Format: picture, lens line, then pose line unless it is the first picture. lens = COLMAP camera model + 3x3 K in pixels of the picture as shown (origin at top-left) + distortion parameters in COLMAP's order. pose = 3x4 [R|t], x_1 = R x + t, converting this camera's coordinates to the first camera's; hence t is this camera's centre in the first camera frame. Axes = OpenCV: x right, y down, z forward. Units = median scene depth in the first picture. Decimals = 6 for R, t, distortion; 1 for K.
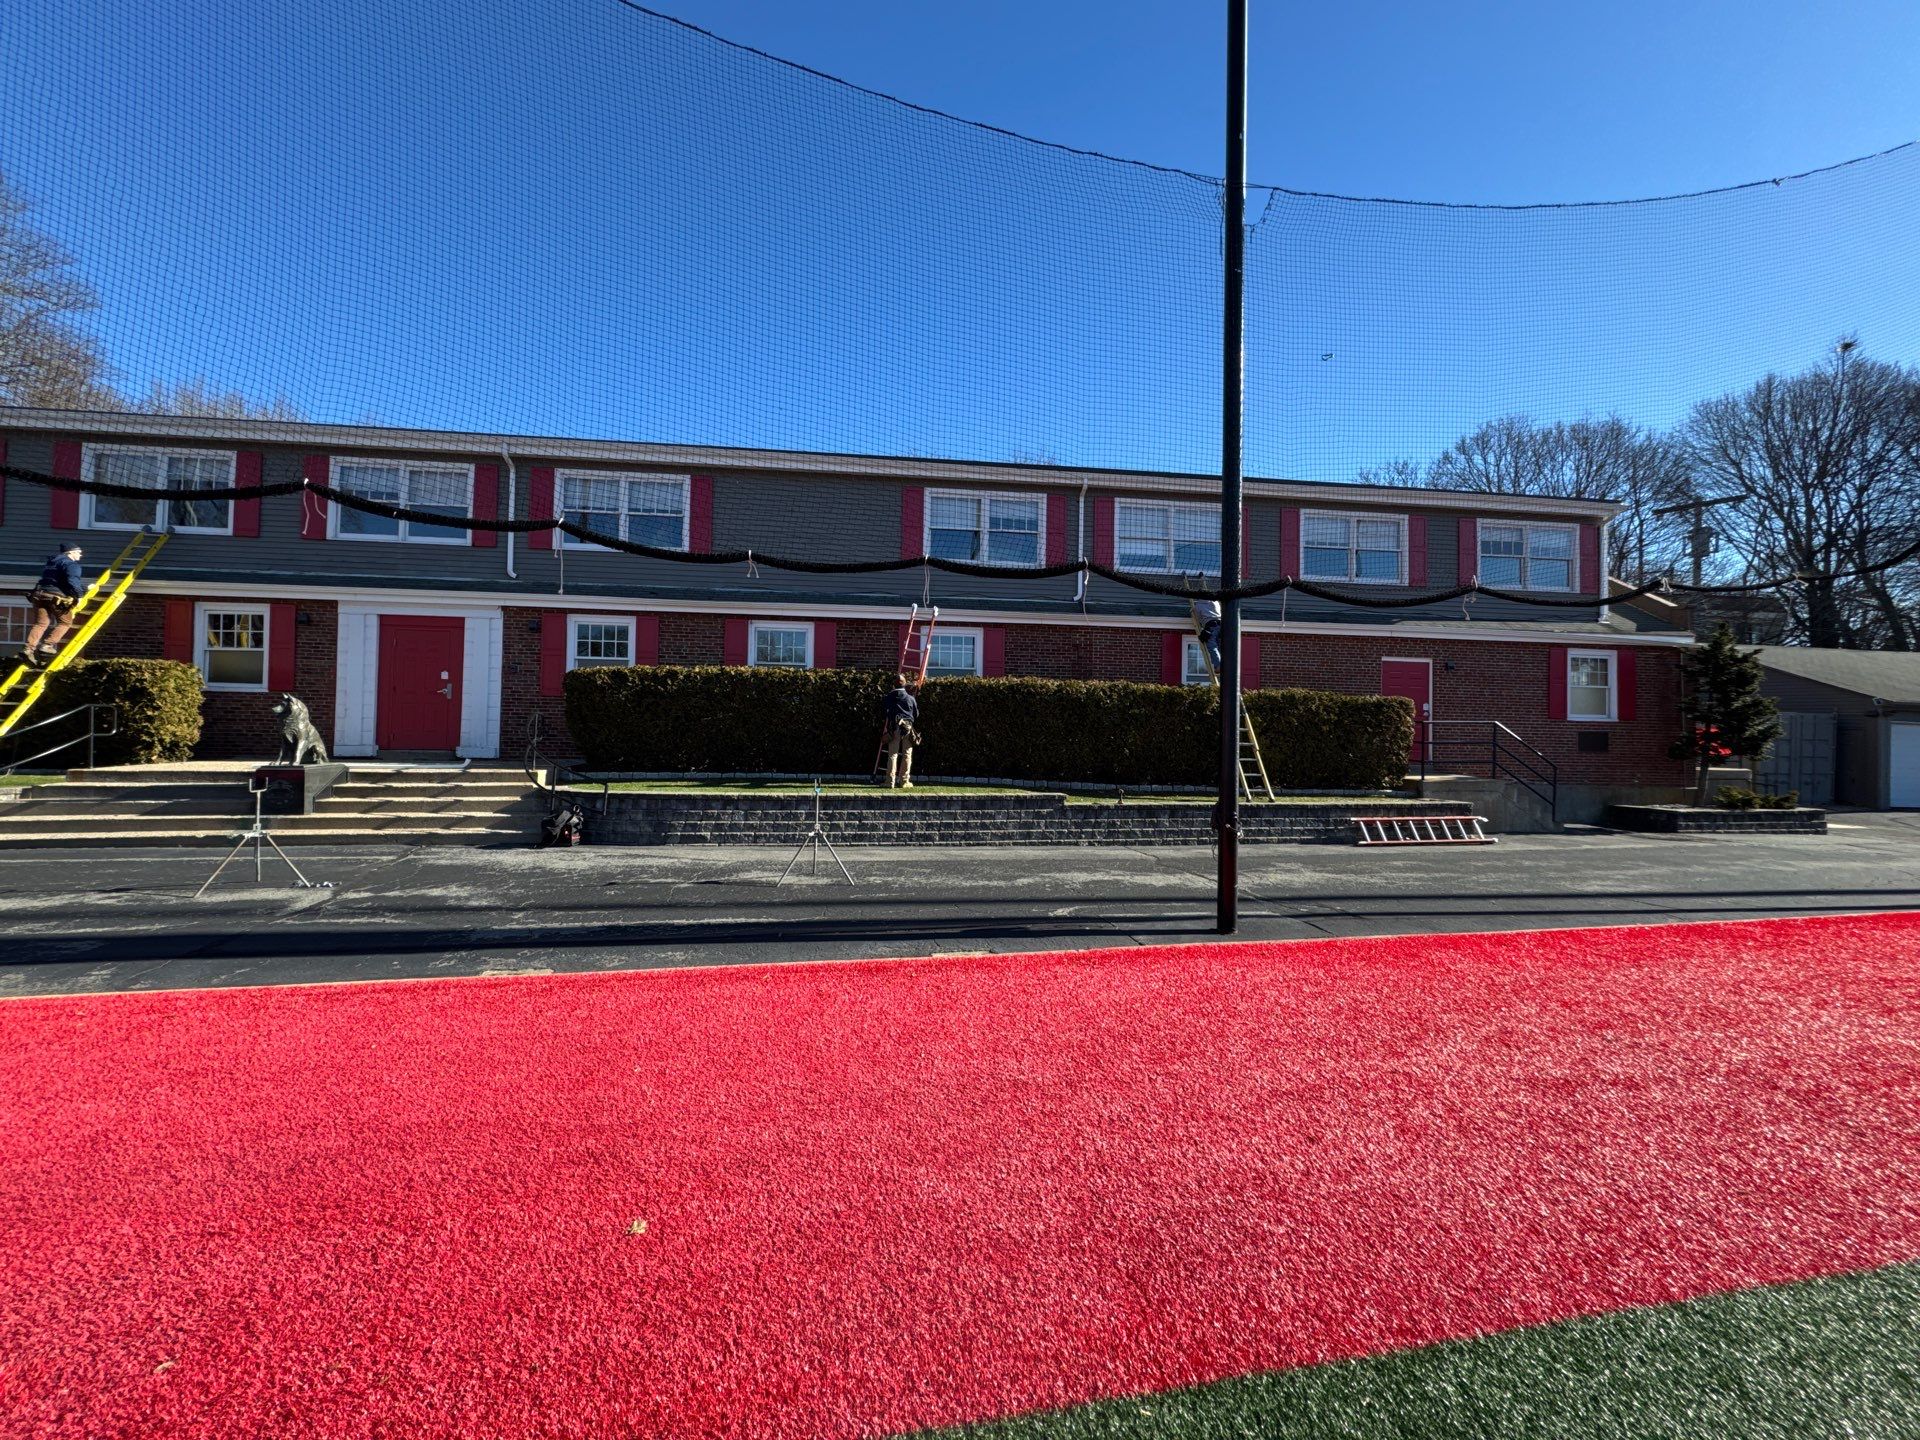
lens RADIAL K [[760.5, 0, 960.0], [0, 760.5, 720.0], [0, 0, 1]] dist [0.001386, -0.000071]
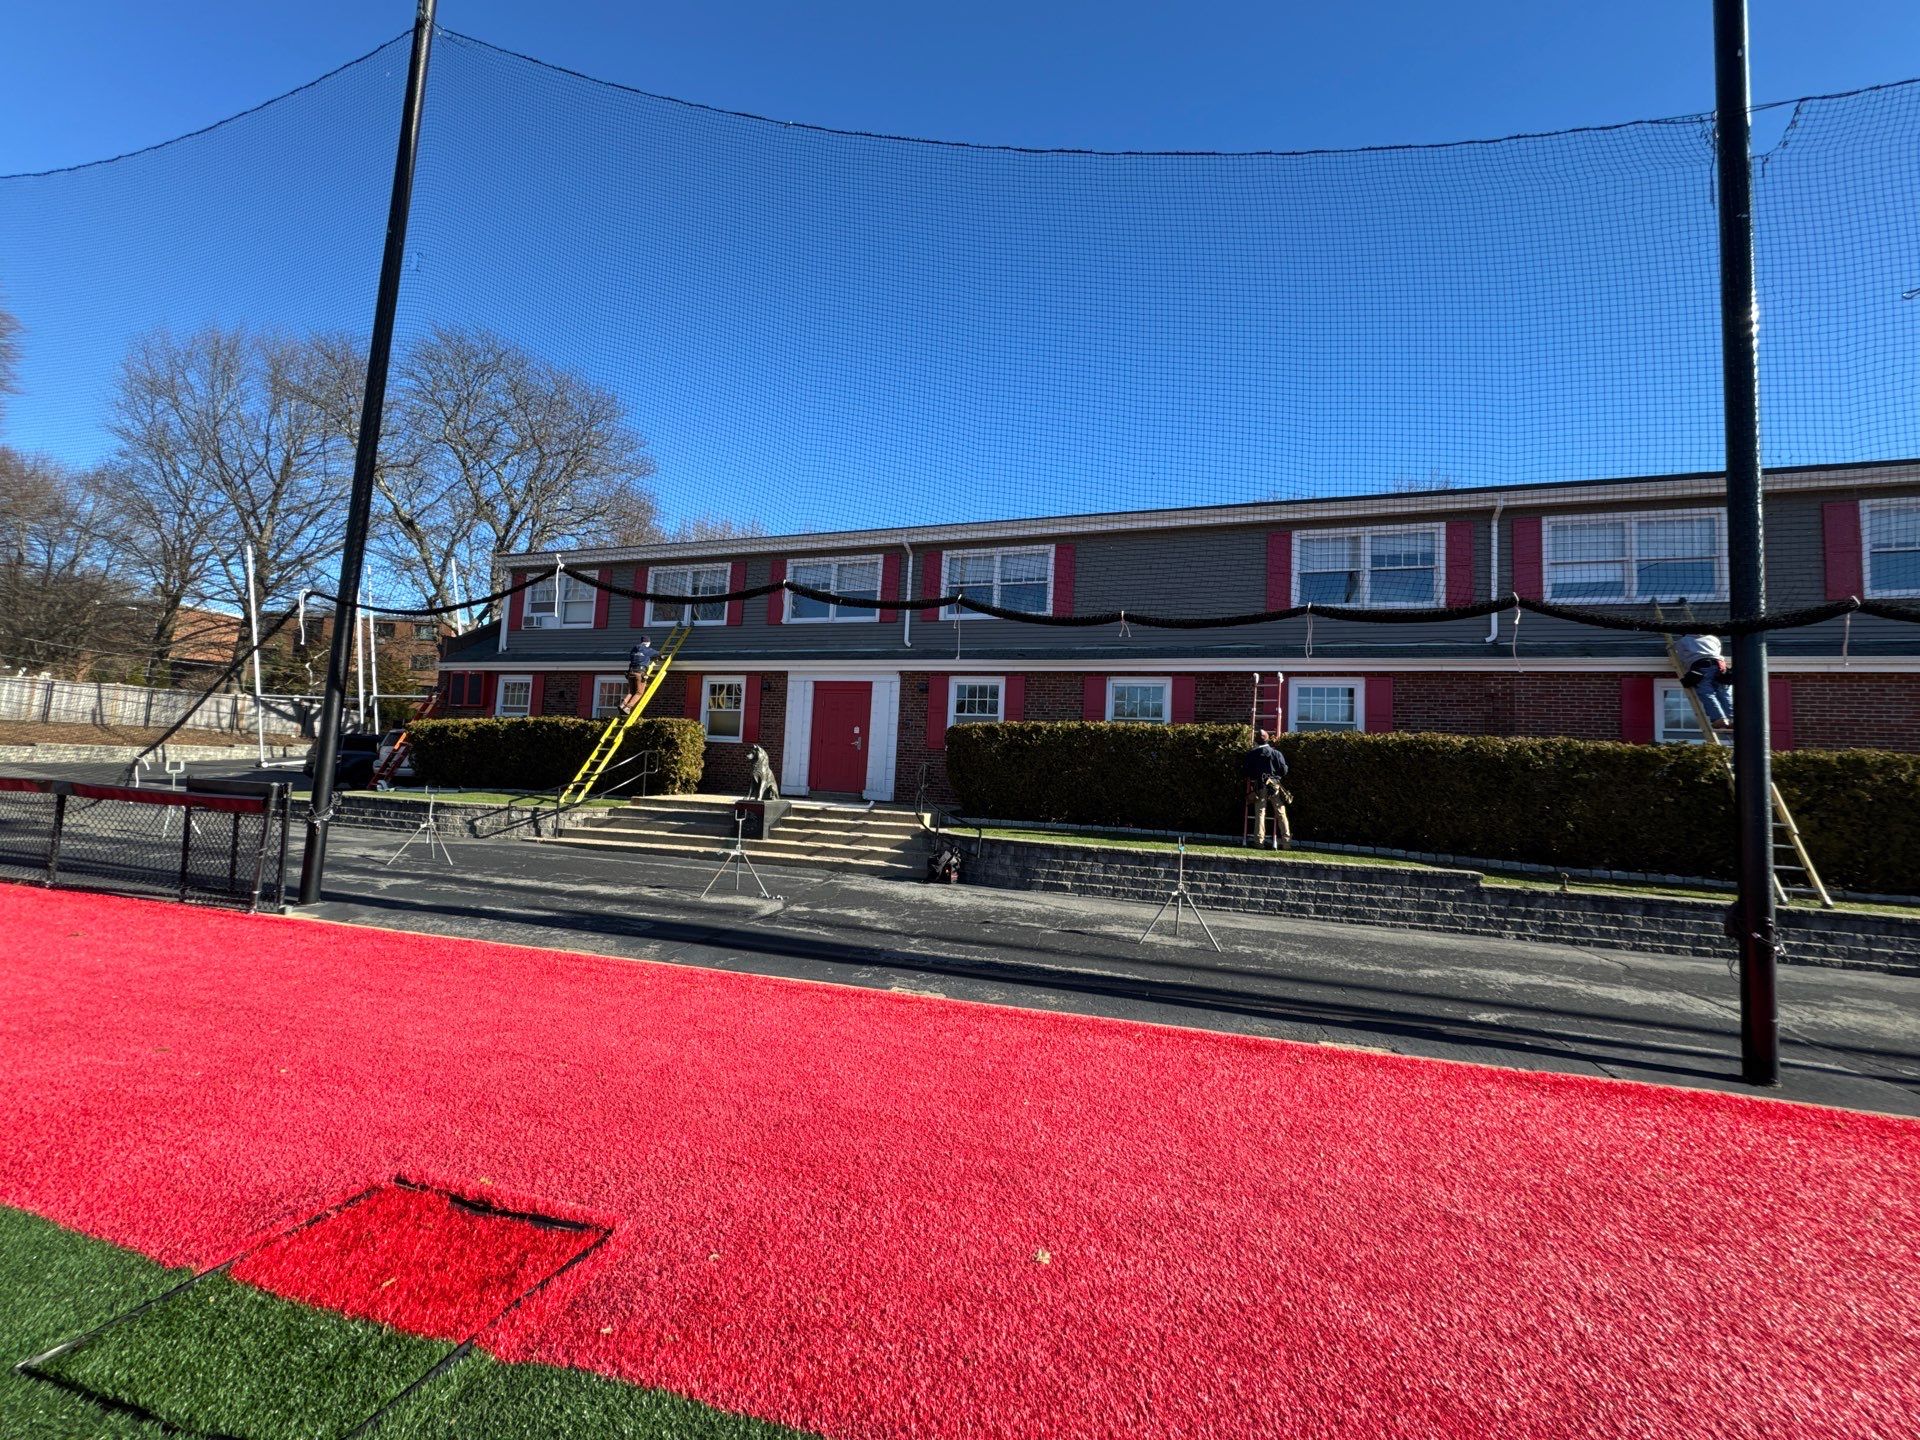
lens RADIAL K [[761.5, 0, 956.9], [0, 761.5, 718.4], [0, 0, 1]] dist [-0.000192, 0.000563]
pose [[0.899744, -0.005840, -0.436378, -0.016386], [-0.026027, 0.997413, -0.067012, -0.001027], [0.435641, 0.071651, 0.897264, -0.013301]]
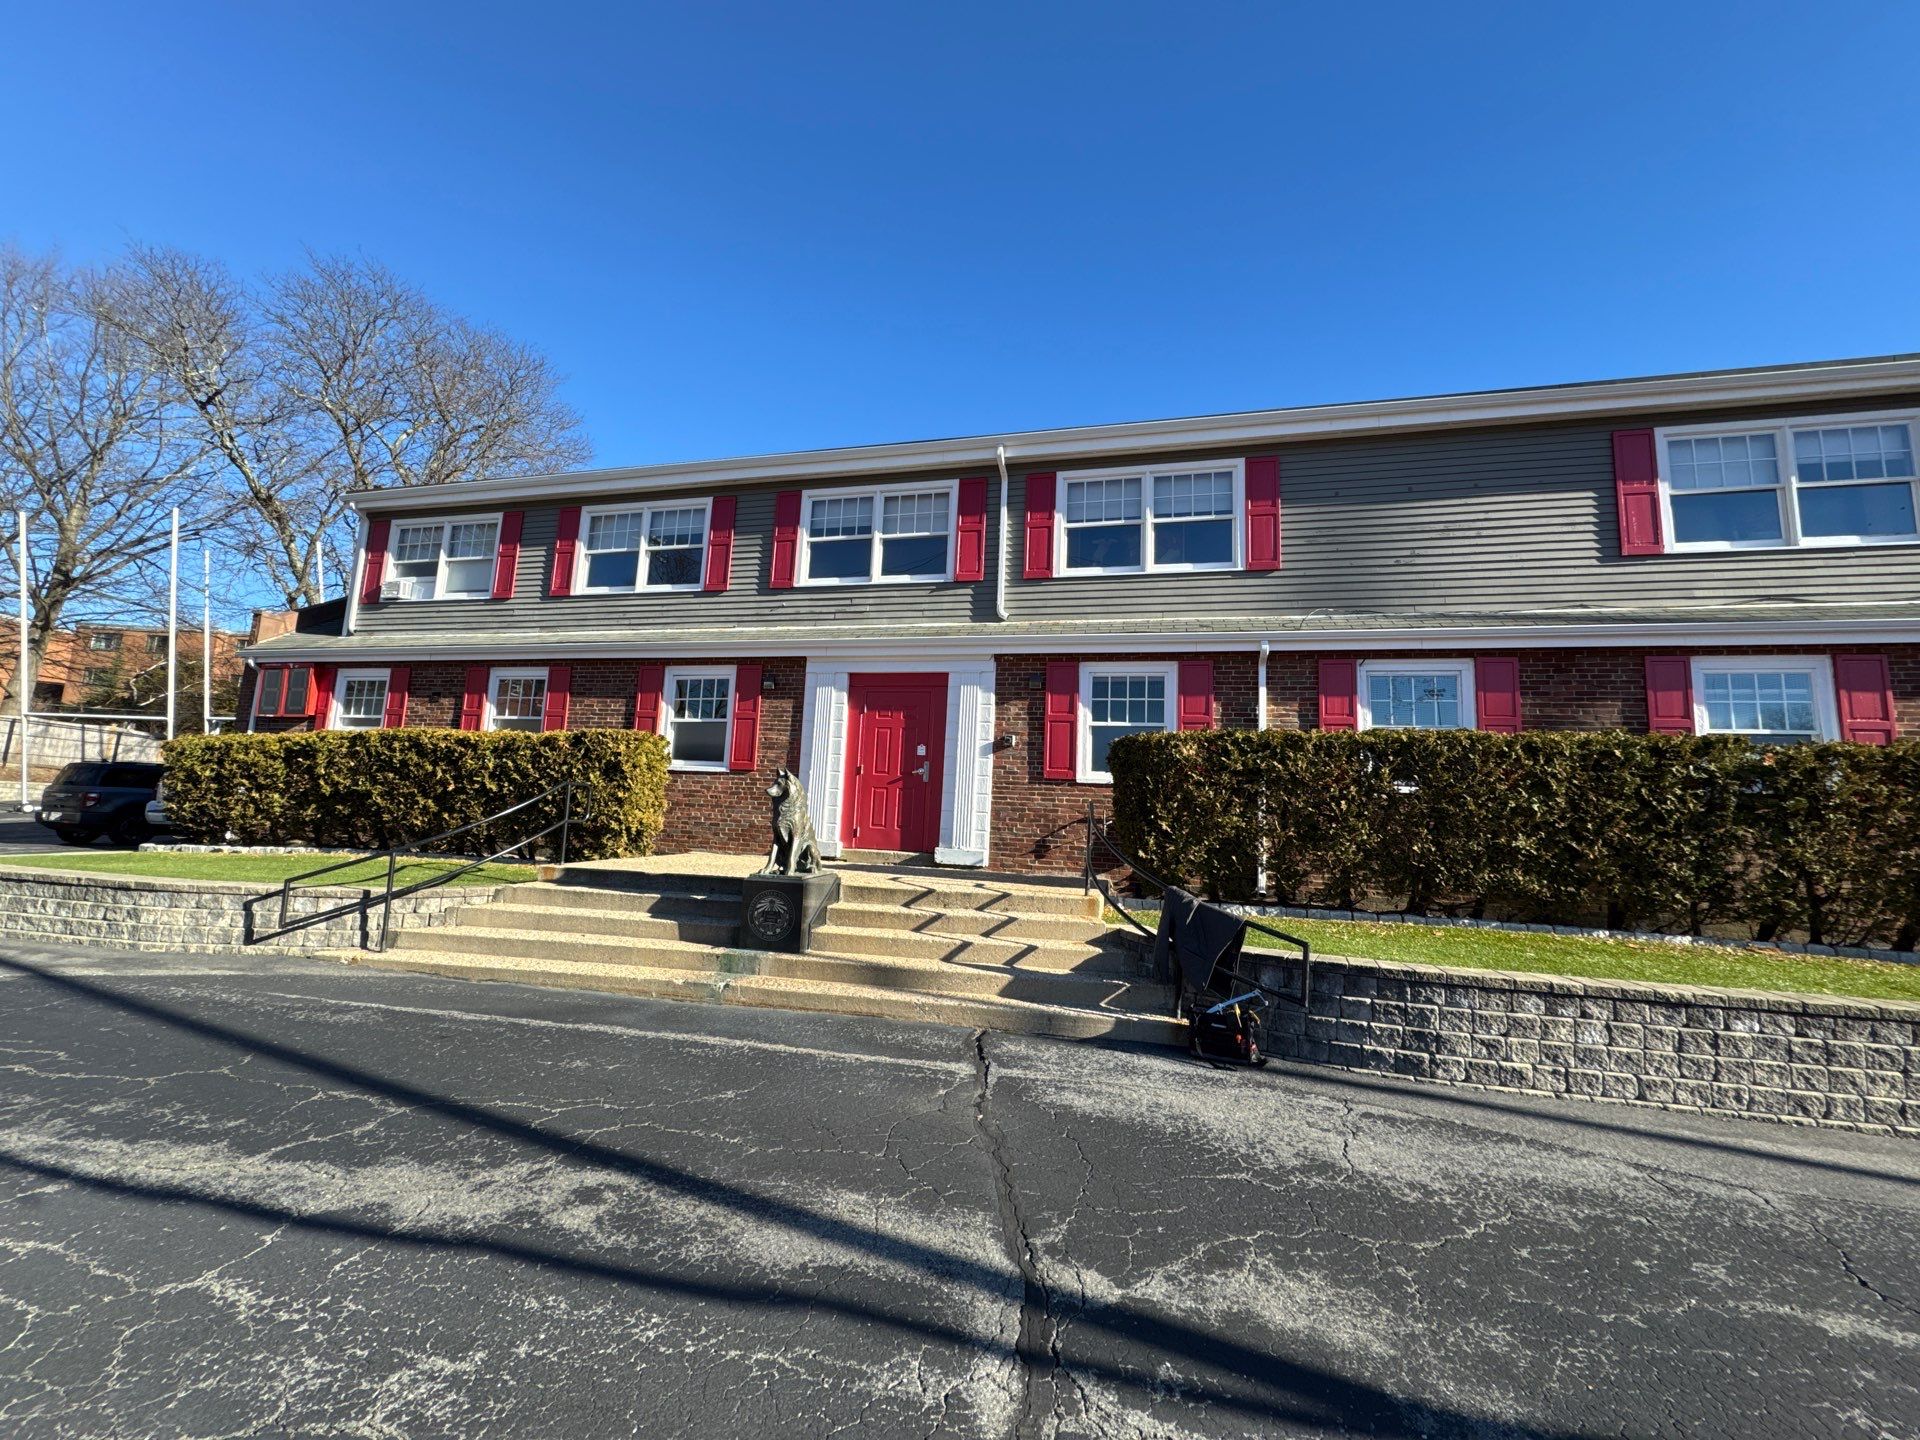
lens RADIAL K [[787.1, 0, 966.3], [0, 787.1, 708.5], [0, 0, 1]] dist [-0.000212, 0.000379]
pose [[0.931701, -0.026040, -0.362292, -0.517124], [-0.023045, 0.991179, -0.130508, 0.001043], [0.362495, 0.129943, 0.922882, 0.434156]]
